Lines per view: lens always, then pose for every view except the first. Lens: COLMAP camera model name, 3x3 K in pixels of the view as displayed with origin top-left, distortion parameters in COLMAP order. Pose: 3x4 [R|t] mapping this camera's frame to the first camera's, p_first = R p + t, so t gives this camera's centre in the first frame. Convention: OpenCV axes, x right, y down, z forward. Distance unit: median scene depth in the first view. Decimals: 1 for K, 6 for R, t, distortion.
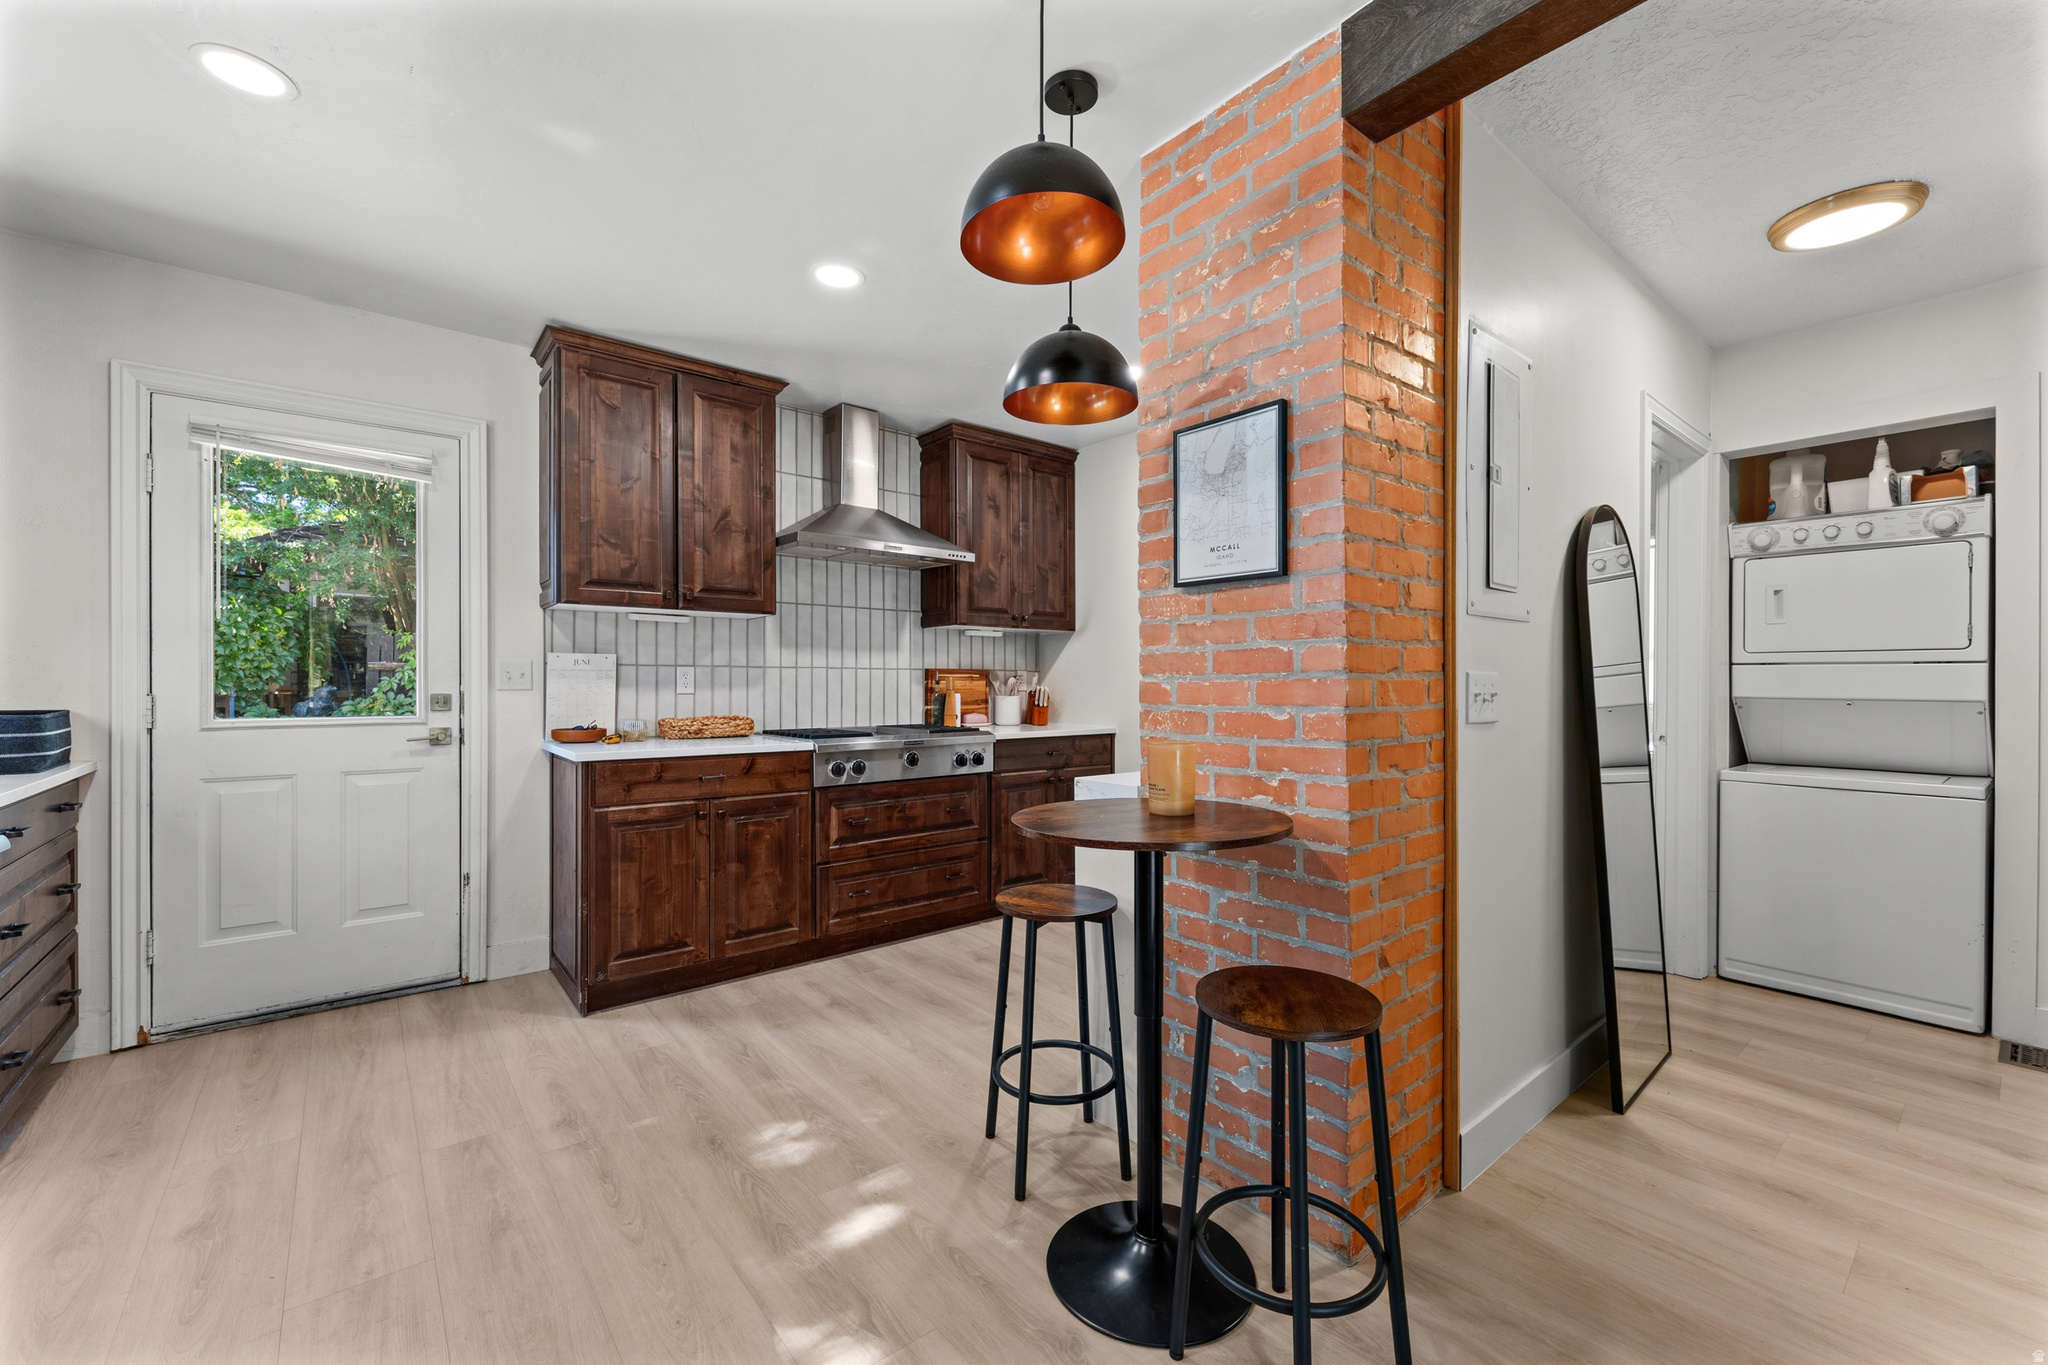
lens RADIAL K [[826.4, 0, 1019.0], [0, 826.4, 679.6], [0, 0, 1]] dist [0.000805, -0.000531]
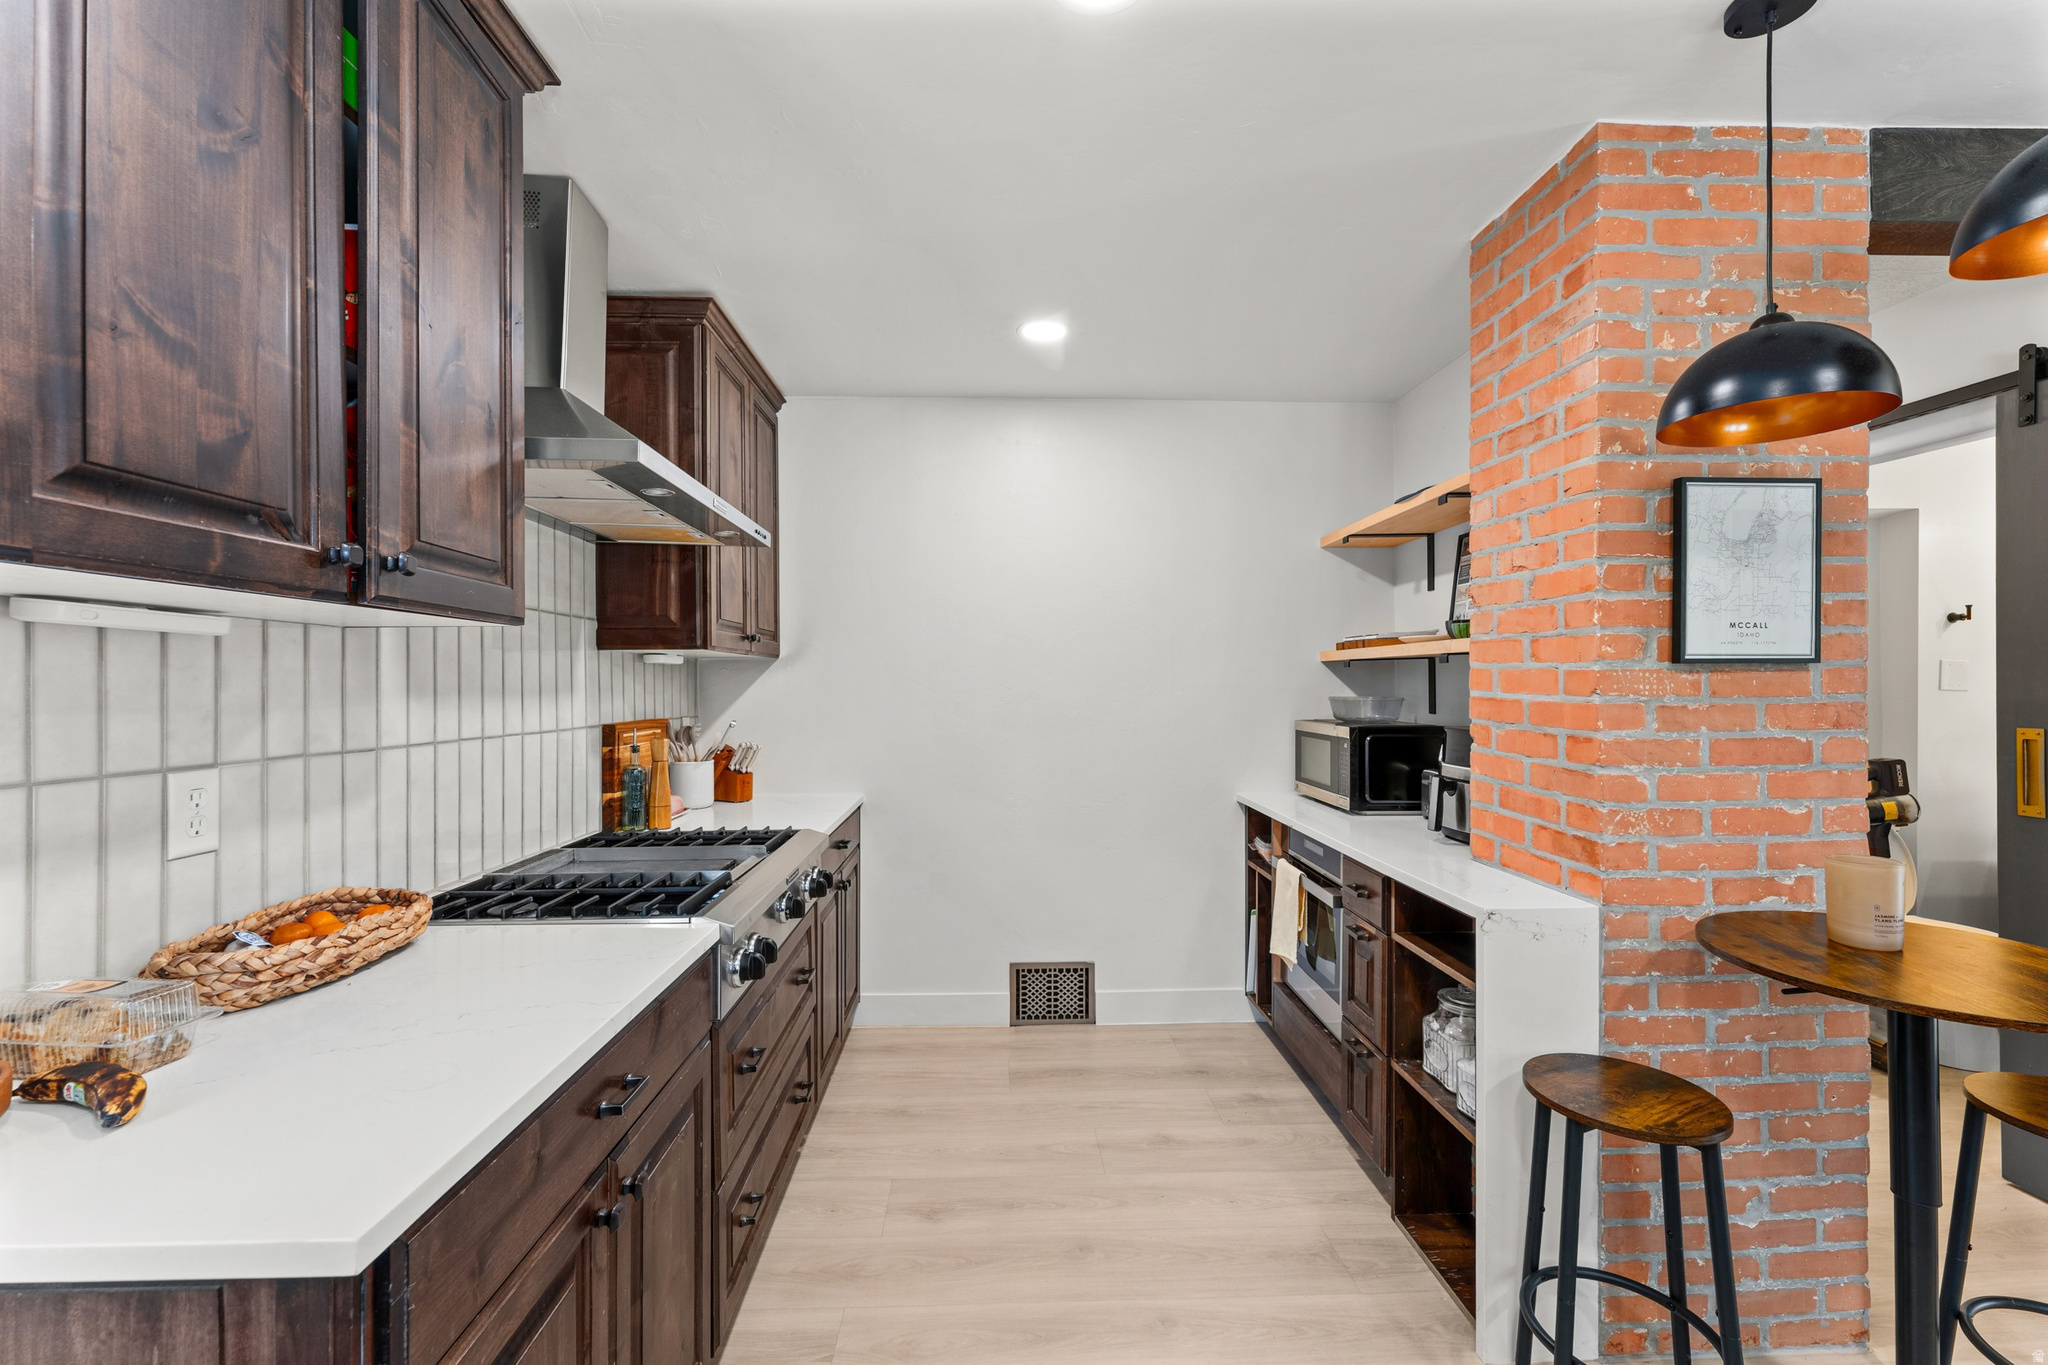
lens RADIAL K [[826.4, 0, 1024.4], [0, 826.4, 677.1], [0, 0, 1]] dist [0.000805, -0.000531]
pose [[0.599136, 0.005074, 0.800631, -0.920680], [0.001316, 0.999972, -0.007322, -0.096710], [-0.800646, 0.005441, 0.599113, 1.078869]]
